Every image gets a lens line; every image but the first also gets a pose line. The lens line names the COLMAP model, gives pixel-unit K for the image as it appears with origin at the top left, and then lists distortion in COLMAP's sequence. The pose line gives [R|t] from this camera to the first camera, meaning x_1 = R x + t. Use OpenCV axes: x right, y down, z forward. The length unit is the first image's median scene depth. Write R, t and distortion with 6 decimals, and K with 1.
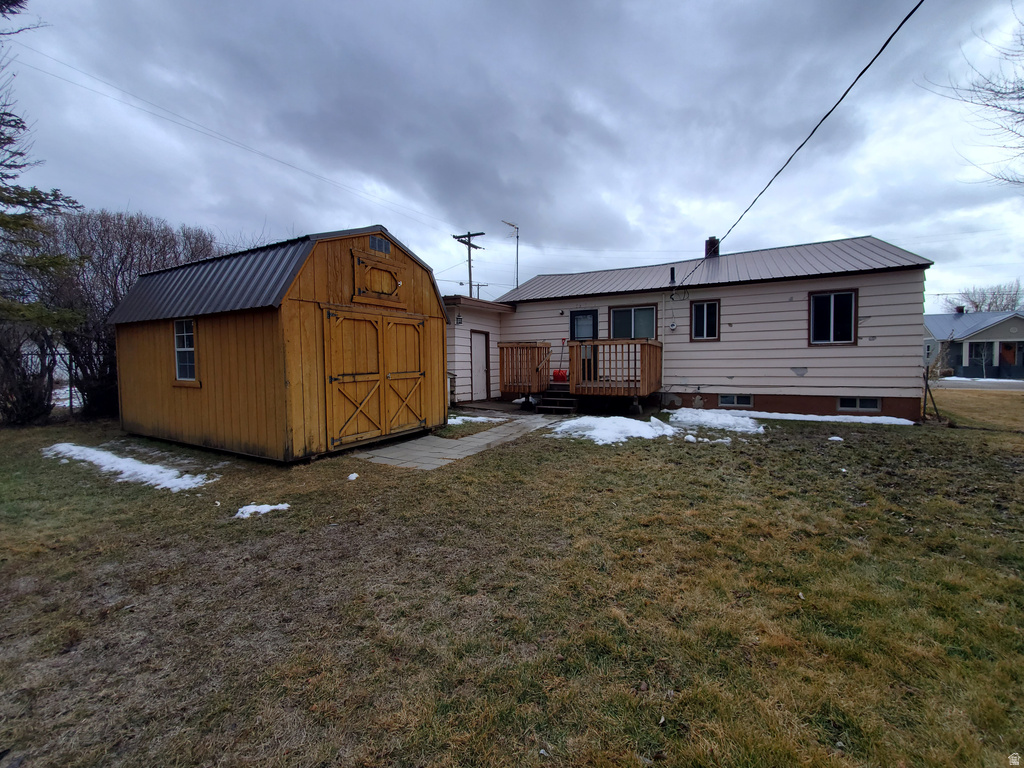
lens RADIAL K [[410.9, 0, 515.4], [0, 410.9, 383.0], [0, 0, 1]] dist [0.001840, 0.000114]
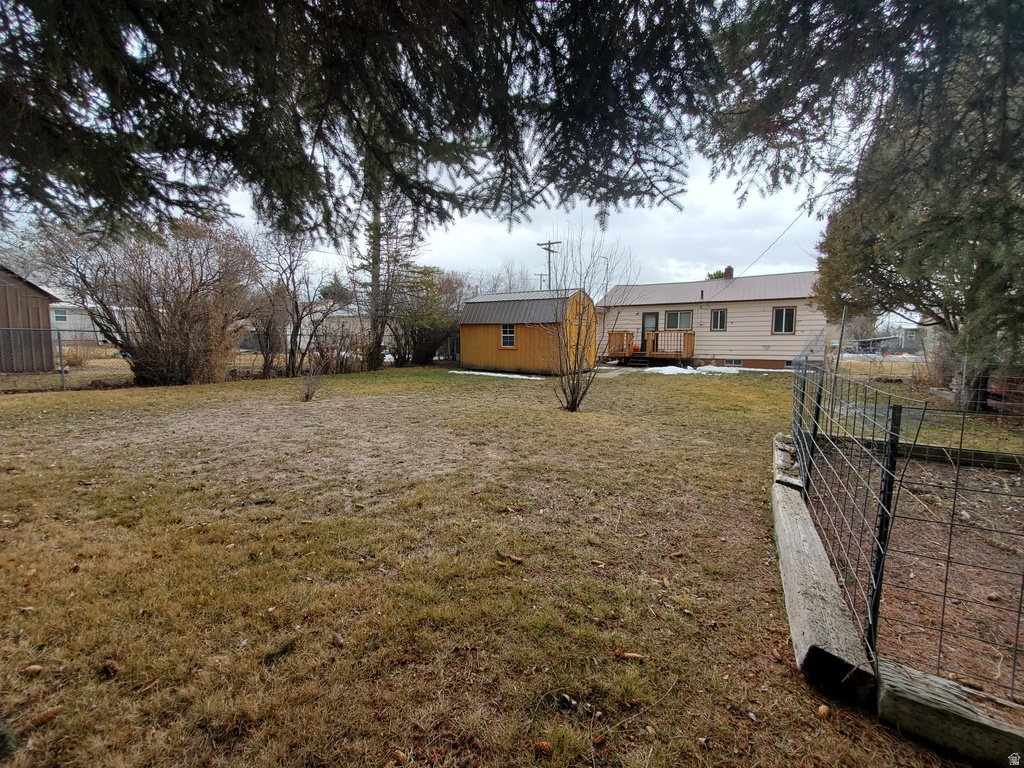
lens RADIAL K [[410.9, 0, 508.5], [0, 410.9, 379.4], [0, 0, 1]] dist [0.001840, 0.000114]
pose [[0.995804, 0.018629, -0.089594, -0.323272], [-0.014249, 0.998683, 0.049286, 0.041186], [0.090395, -0.047803, 0.994758, -0.971223]]
